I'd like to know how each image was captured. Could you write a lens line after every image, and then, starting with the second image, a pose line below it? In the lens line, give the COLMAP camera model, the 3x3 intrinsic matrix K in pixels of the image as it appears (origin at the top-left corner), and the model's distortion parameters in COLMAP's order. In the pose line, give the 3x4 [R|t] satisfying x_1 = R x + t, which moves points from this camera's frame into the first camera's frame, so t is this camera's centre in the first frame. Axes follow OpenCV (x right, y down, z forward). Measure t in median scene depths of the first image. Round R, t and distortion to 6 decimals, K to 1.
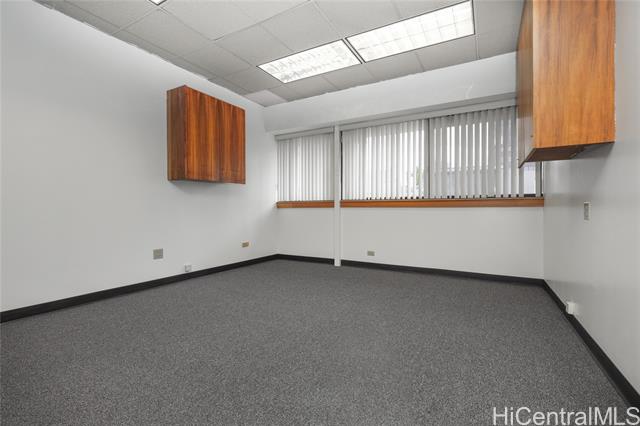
lens RADIAL K [[291.1, 0, 324.3], [0, 291.1, 208.5], [0, 0, 1]] dist [0.004588, -0.002858]
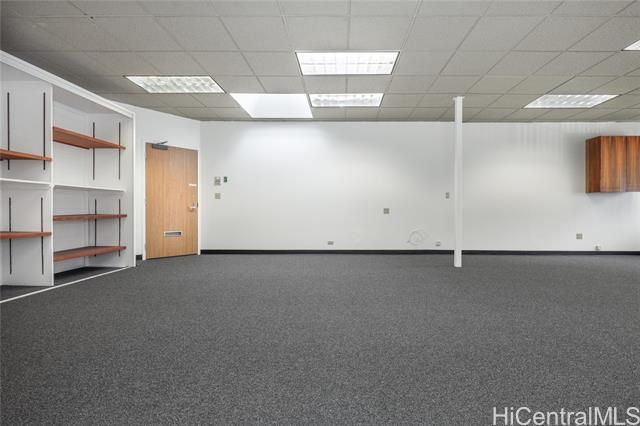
lens RADIAL K [[291.1, 0, 333.3], [0, 291.1, 213.8], [0, 0, 1]] dist [0.004588, -0.002858]
pose [[0.483378, 0.009019, -0.875365, 0.198882], [-0.002629, 0.999957, 0.008851, 0.009751], [0.875408, -0.001977, 0.483381, -0.929953]]
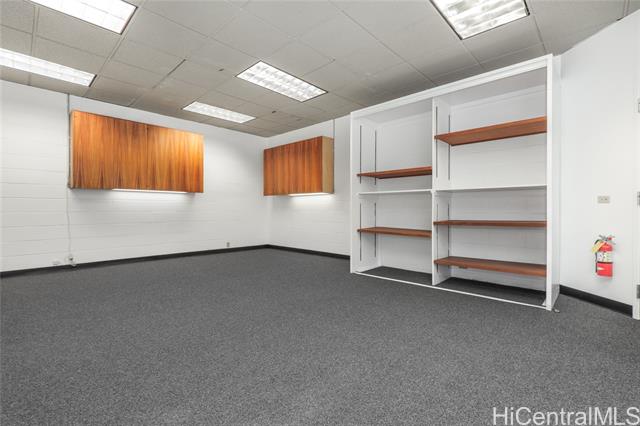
lens RADIAL K [[291.1, 0, 325.3], [0, 291.1, 211.6], [0, 0, 1]] dist [0.004588, -0.002858]
pose [[-0.971373, -0.004952, 0.237506, -0.838680], [-0.001883, 0.999912, 0.013146, -0.012599], [-0.237550, 0.012322, -0.971297, -0.243962]]
